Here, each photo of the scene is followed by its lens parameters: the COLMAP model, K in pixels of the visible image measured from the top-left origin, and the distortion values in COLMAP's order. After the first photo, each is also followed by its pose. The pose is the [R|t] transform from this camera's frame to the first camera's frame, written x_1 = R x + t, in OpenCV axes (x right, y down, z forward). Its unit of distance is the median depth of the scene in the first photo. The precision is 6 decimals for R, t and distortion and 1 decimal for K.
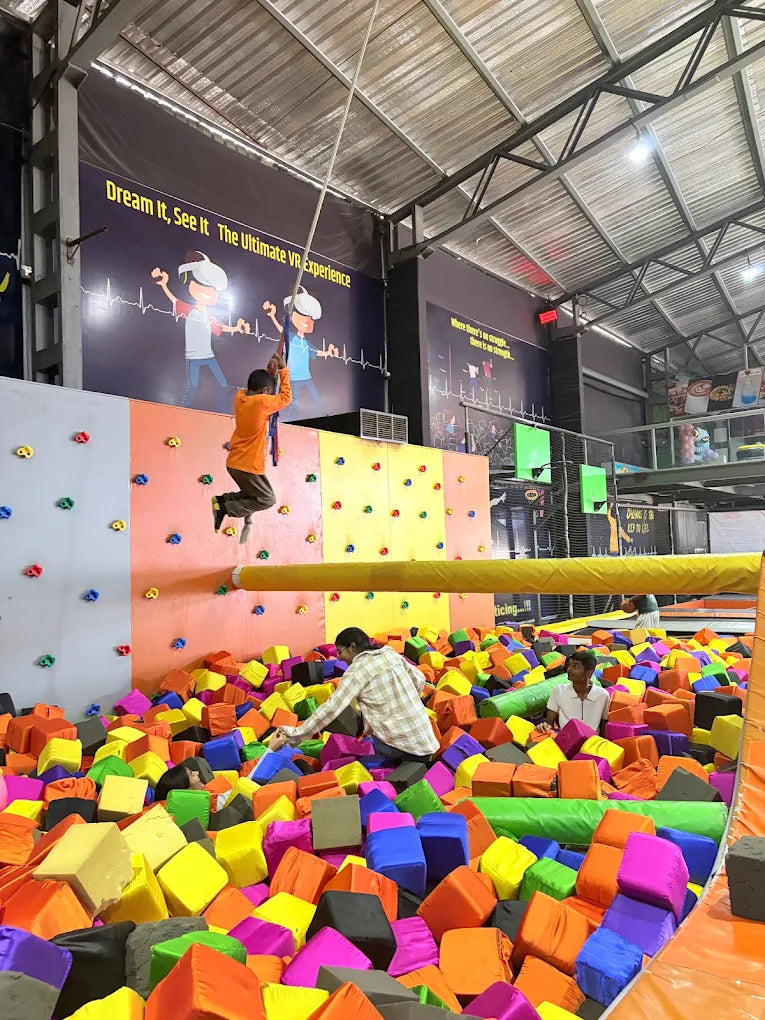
lens RADIAL K [[747.0, 0, 382.5], [0, 747.0, 510.0], [0, 0, 1]] dist [0.004311, -0.000888]
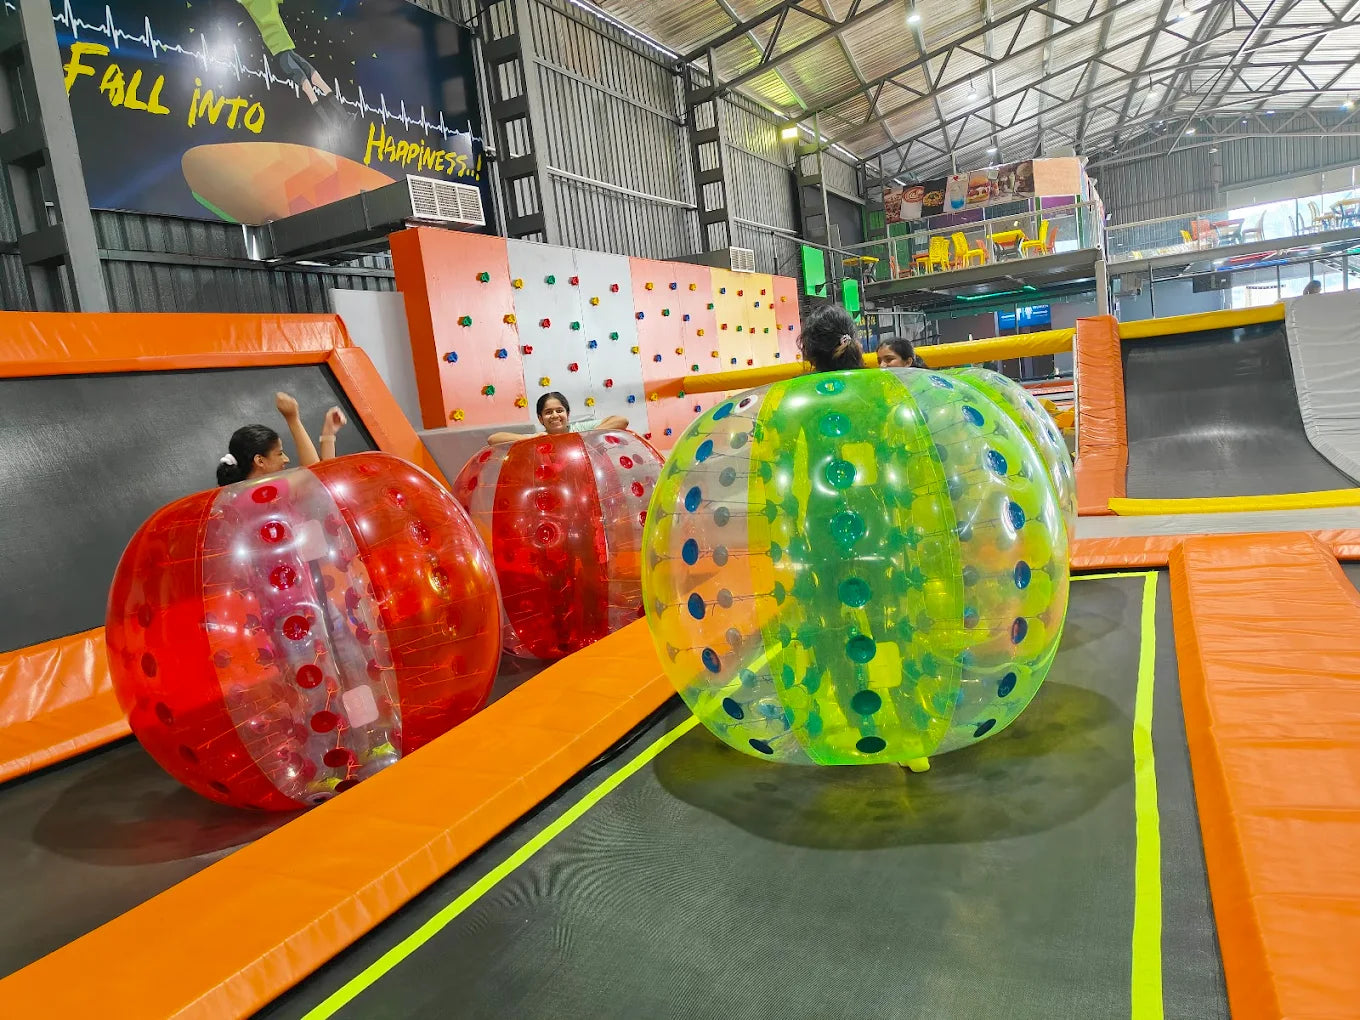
lens RADIAL K [[996.1, 0, 680.0], [0, 996.1, 510.0], [0, 0, 1]] dist [0.004311, -0.000888]
pose [[0.965649, -0.113983, 0.233516, -0.111681], [0.072109, 0.980909, 0.180606, -0.002618], [-0.249644, -0.157563, 0.955433, -0.132436]]
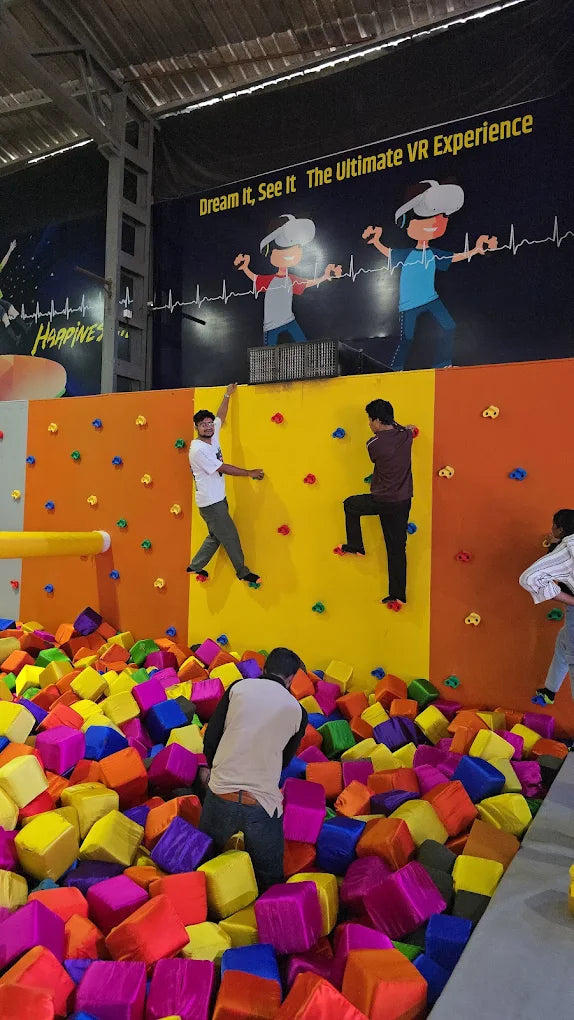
lens RADIAL K [[764.0, 0, 287.0], [0, 764.0, 510.0], [0, 0, 1]] dist [0.006463, -0.003006]
pose [[0.135456, 0.008748, -0.990745, 0.783415], [0.023993, 0.999639, 0.012107, 0.027406], [0.990493, -0.025411, 0.135197, 0.906395]]
